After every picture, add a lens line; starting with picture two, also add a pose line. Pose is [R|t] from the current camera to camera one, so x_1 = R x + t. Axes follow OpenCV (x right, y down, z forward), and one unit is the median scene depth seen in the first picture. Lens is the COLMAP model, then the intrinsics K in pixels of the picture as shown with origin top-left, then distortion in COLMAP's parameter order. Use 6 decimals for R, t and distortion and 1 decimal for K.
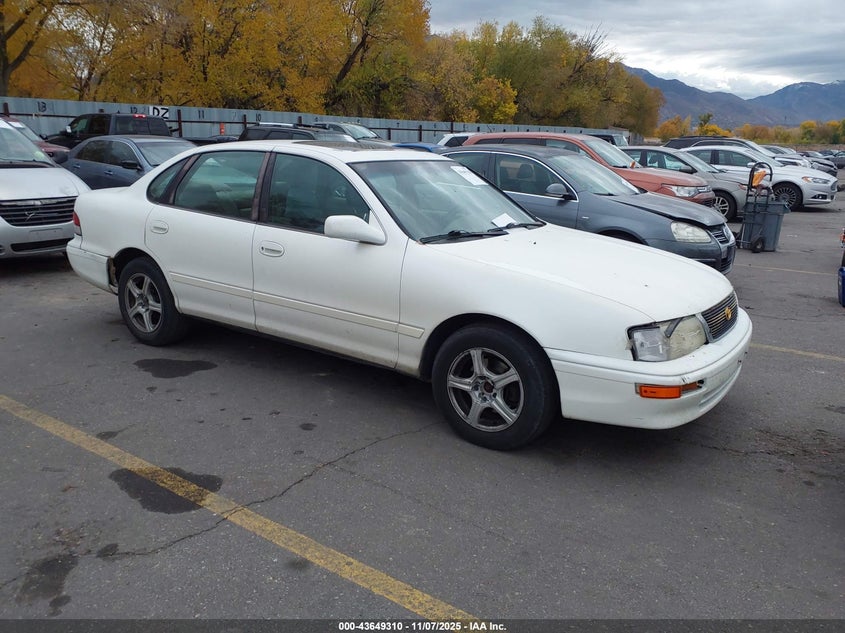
lens RADIAL K [[665.0, 0, 416.3], [0, 665.0, 318.8], [0, 0, 1]] dist [-0.011781, -0.012011]
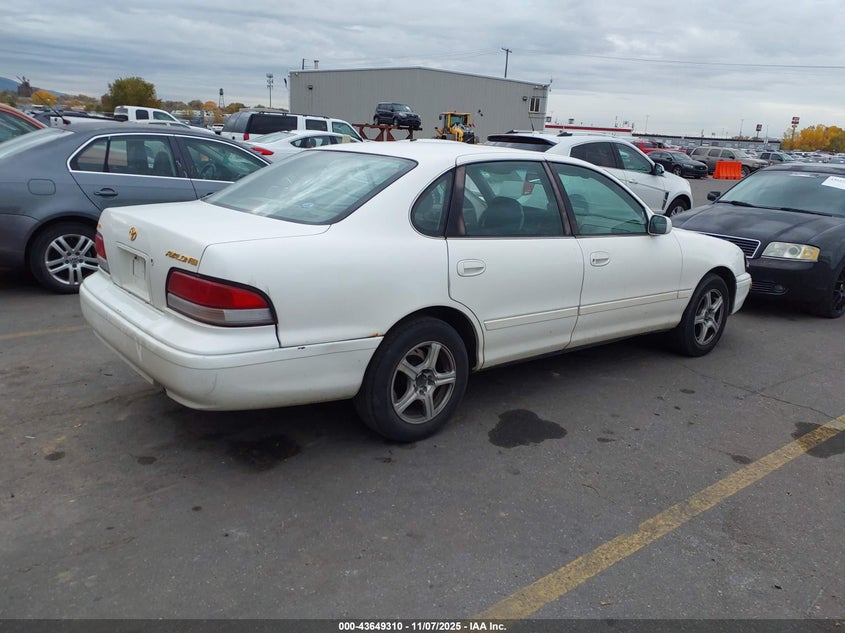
lens RADIAL K [[665.0, 0, 416.0], [0, 665.0, 313.1], [0, 0, 1]] dist [-0.011781, -0.012011]
pose [[0.316034, -0.249411, 0.915378, -1.208633], [0.206387, 0.959795, 0.190258, -0.266310], [-0.926027, 0.128794, 0.354803, 0.877457]]
